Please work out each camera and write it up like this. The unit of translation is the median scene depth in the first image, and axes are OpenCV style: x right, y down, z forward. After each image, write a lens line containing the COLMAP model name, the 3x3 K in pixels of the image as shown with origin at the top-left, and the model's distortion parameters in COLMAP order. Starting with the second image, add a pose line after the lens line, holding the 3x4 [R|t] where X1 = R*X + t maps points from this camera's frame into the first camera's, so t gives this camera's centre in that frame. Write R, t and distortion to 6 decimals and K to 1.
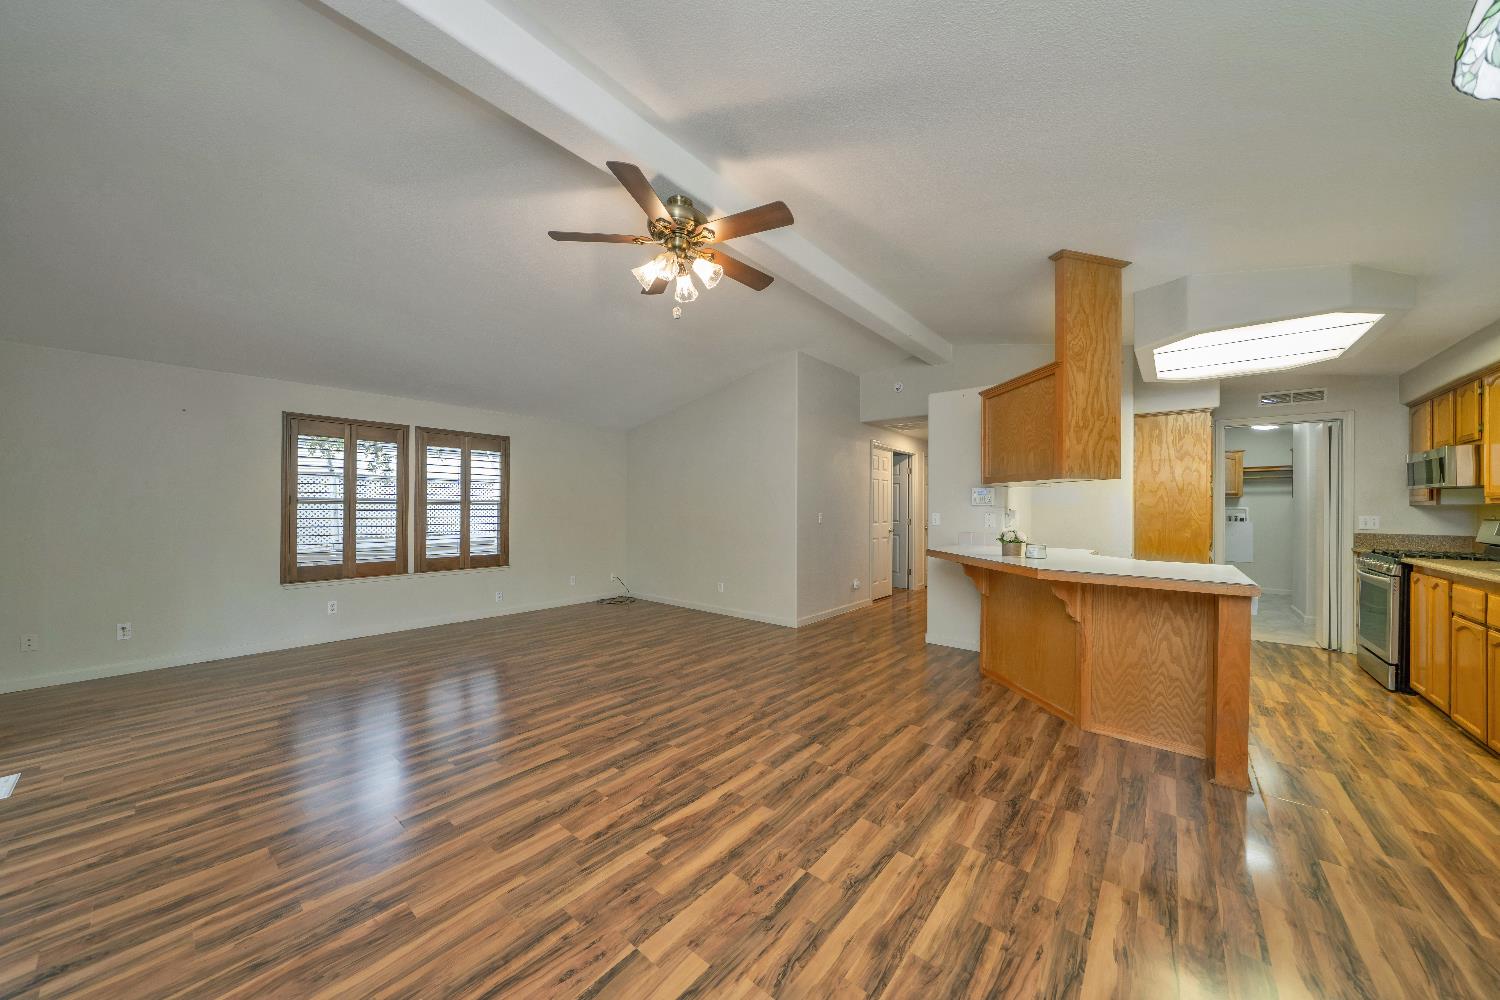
lens RADIAL K [[509.9, 0, 745.4], [0, 509.9, 505.6], [0, 0, 1]] dist [-0.004185, -0.000138]
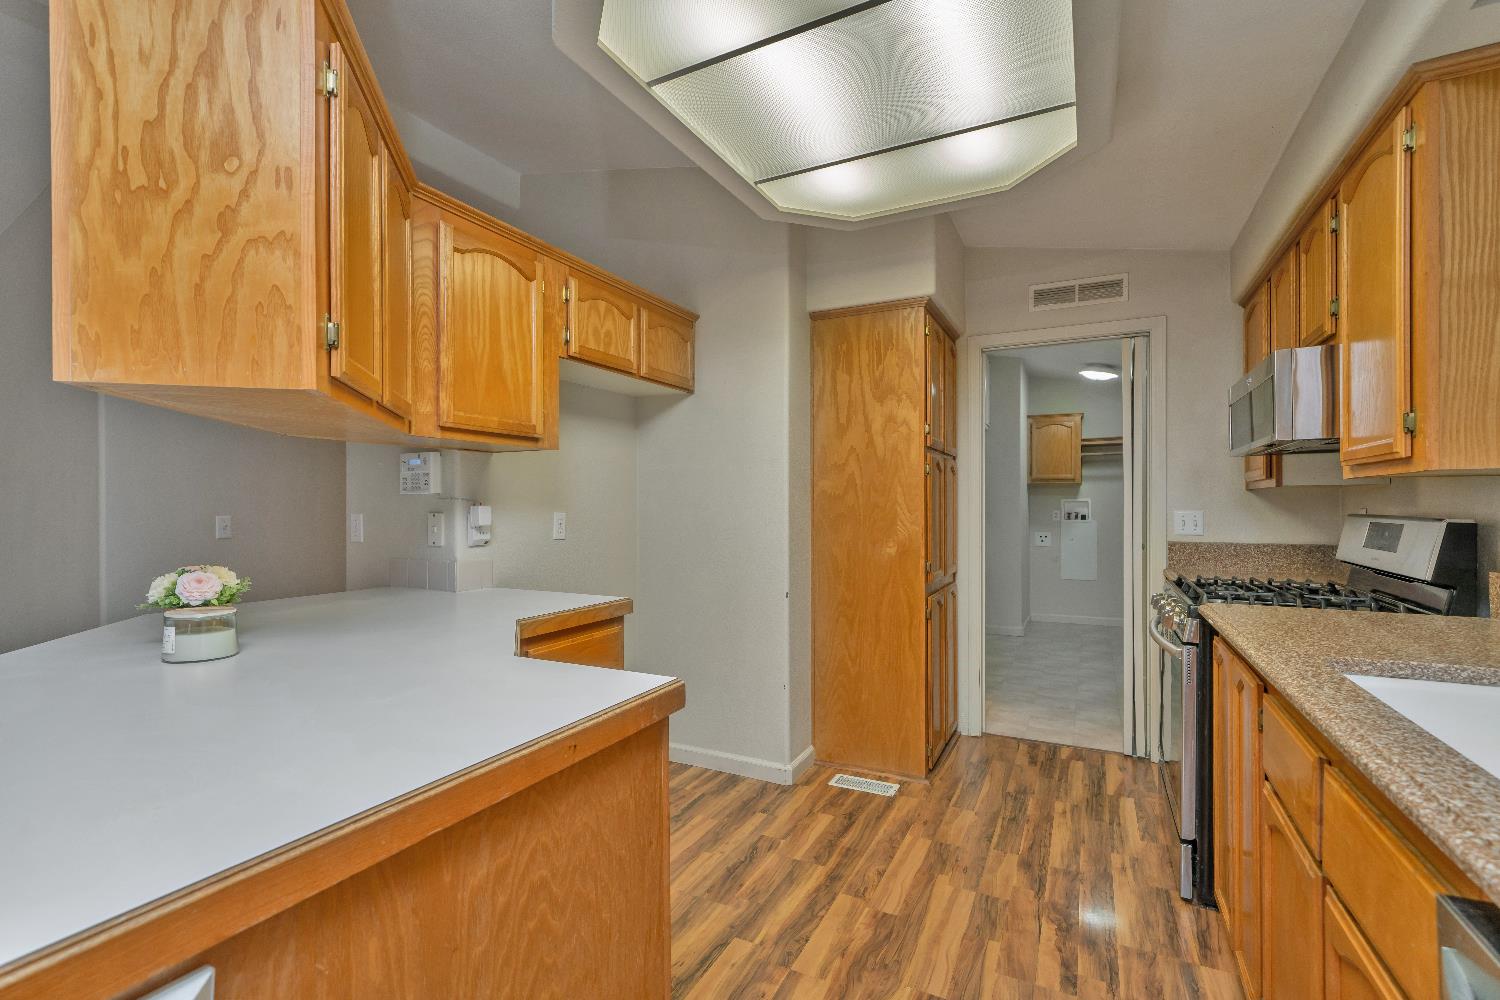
lens RADIAL K [[694.6, 0, 741.7], [0, 694.6, 509.4], [0, 0, 1]] dist [0.003563, -0.000623]
pose [[0.972670, -0.012451, 0.231857, 0.588406], [0.010741, 0.999905, 0.008635, 0.008157], [-0.231942, -0.005909, 0.972712, 0.383743]]
